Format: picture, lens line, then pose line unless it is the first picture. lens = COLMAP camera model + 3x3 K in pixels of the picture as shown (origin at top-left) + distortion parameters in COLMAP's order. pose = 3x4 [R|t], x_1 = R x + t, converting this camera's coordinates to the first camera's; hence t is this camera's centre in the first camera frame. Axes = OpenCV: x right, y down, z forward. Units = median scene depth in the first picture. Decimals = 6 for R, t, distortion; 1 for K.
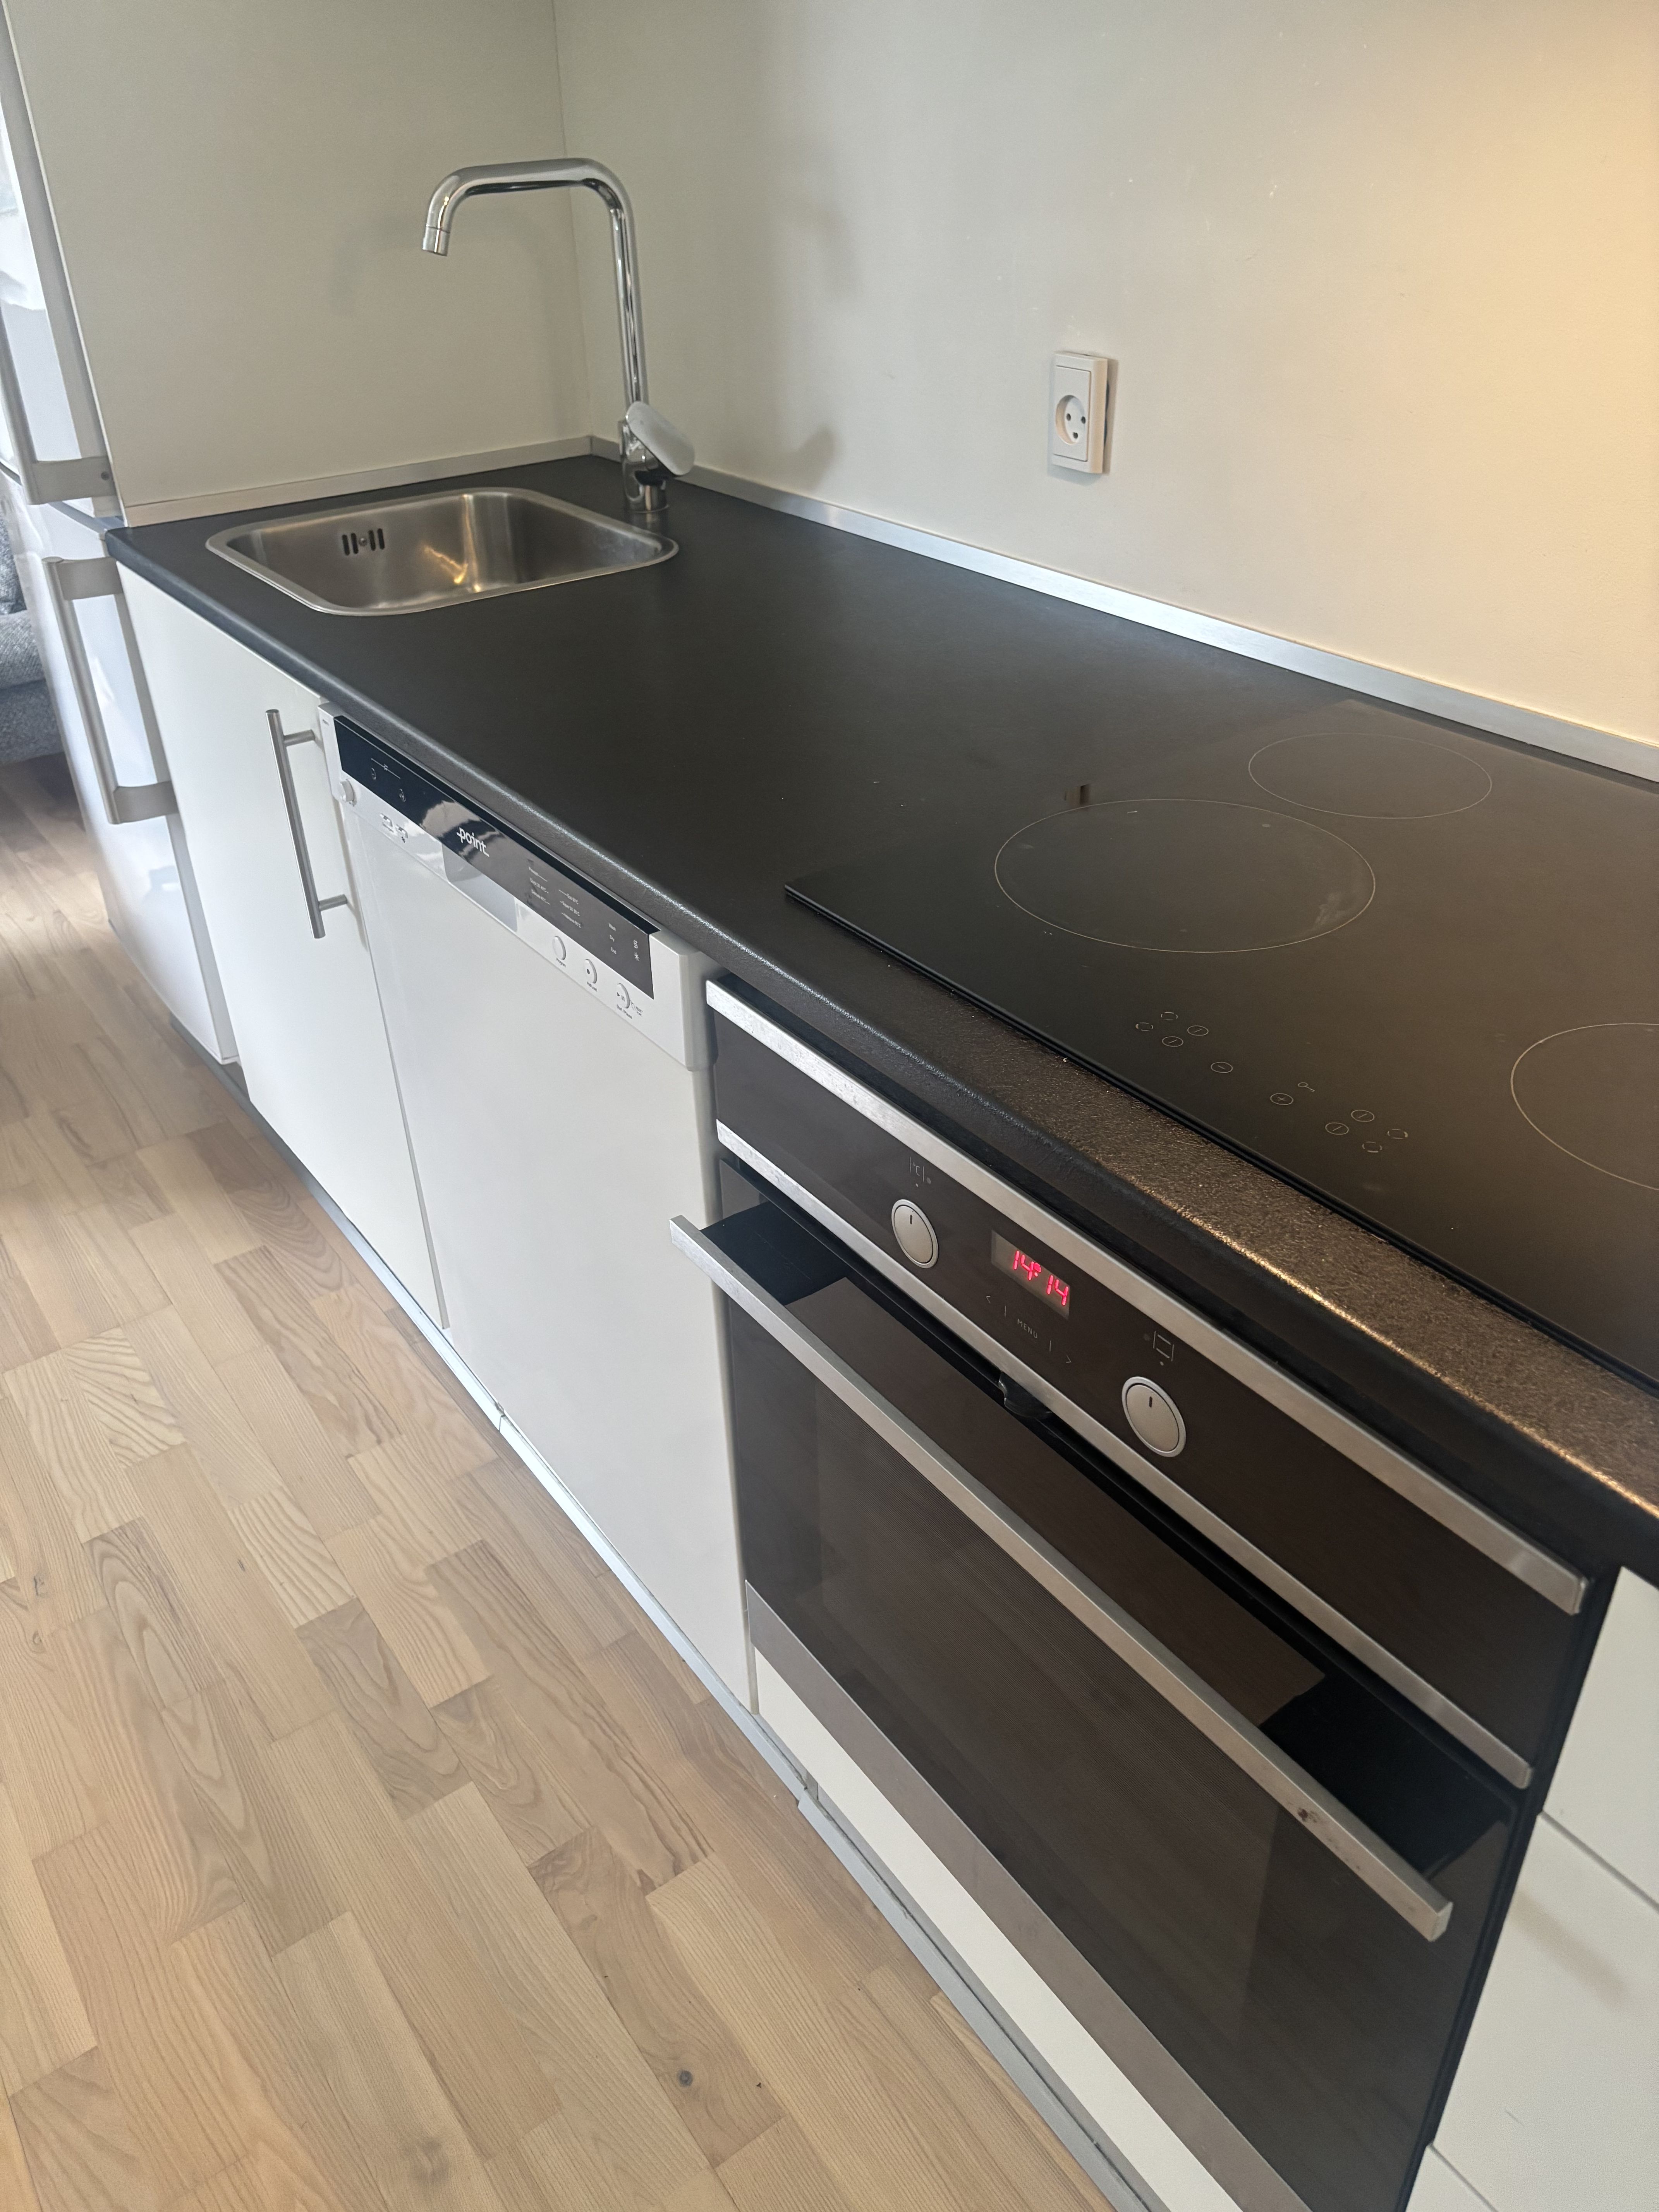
lens RADIAL K [[1654.1, 0, 829.5], [0, 1654.1, 1106.0], [0, 0, 1]] dist [0.014595, 0.005057]
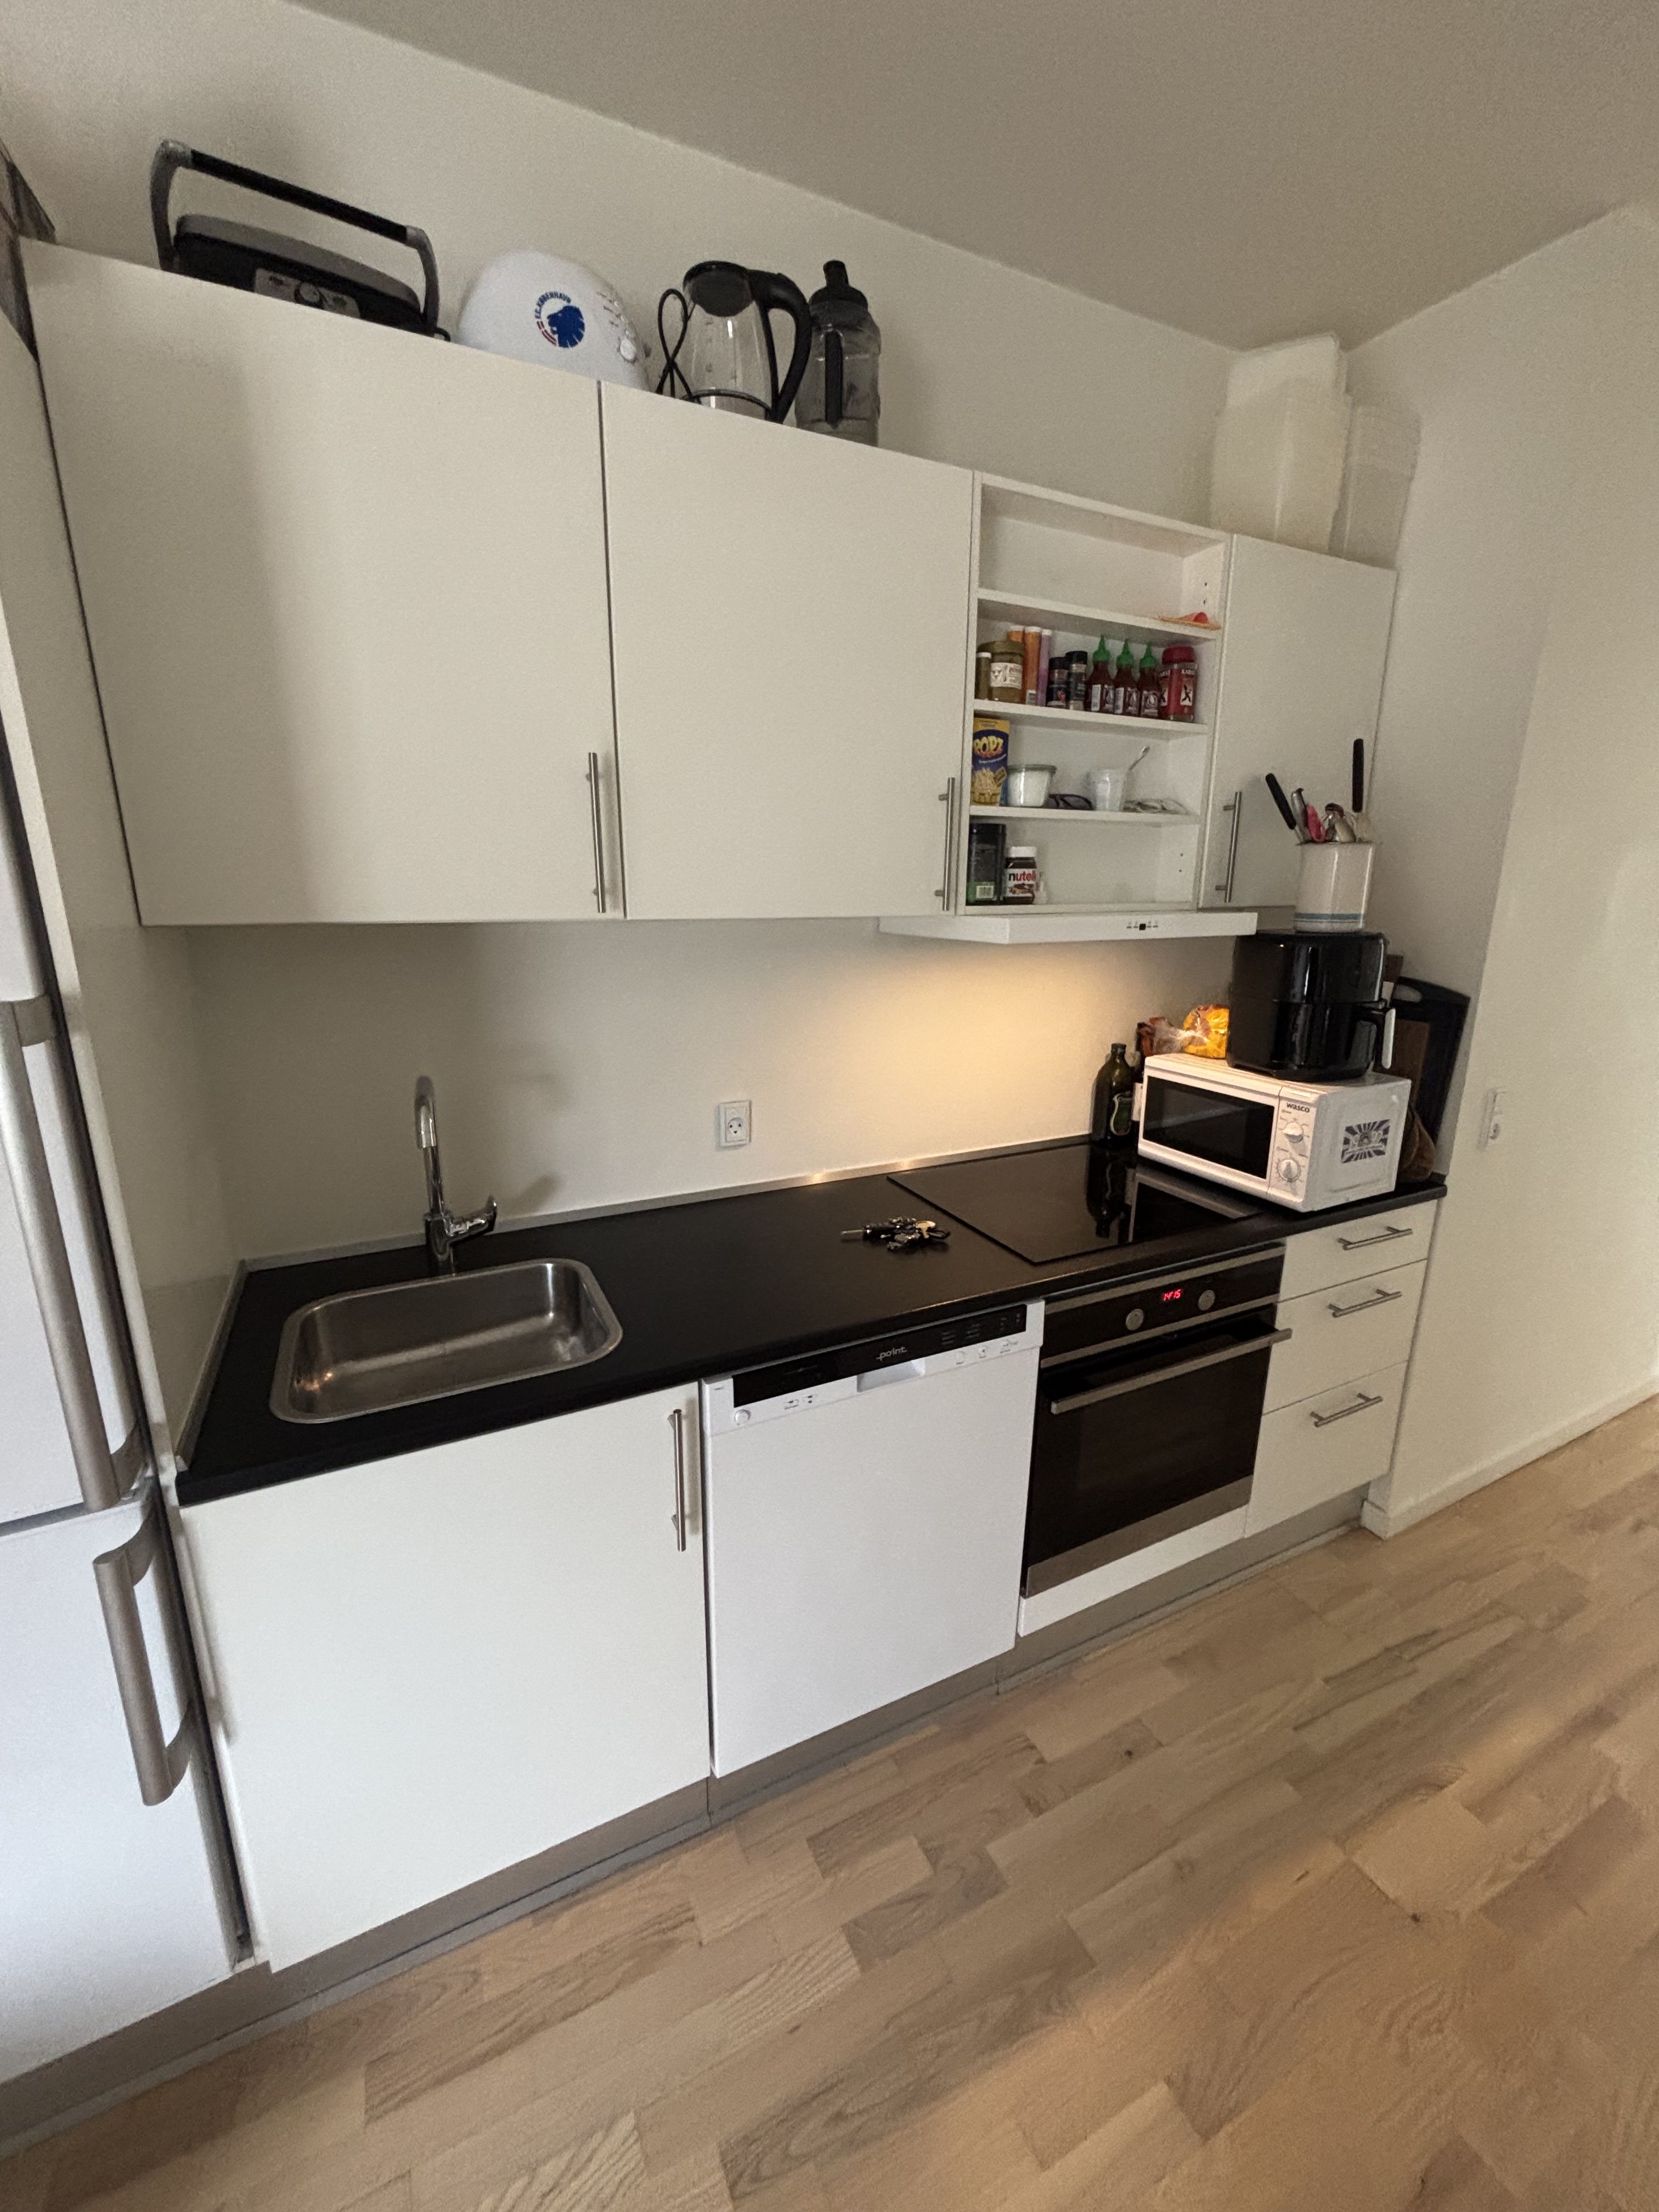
lens RADIAL K [[870.8, 0, 829.5], [0, 870.8, 1106.0], [0, 0, 1]] dist [-0.000061, 0.000026]
pose [[0.173721, -0.220021, 0.959902, -0.837499], [0.516268, 0.850393, 0.101487, -0.397768], [-0.838623, 0.477936, 0.261321, 0.432648]]
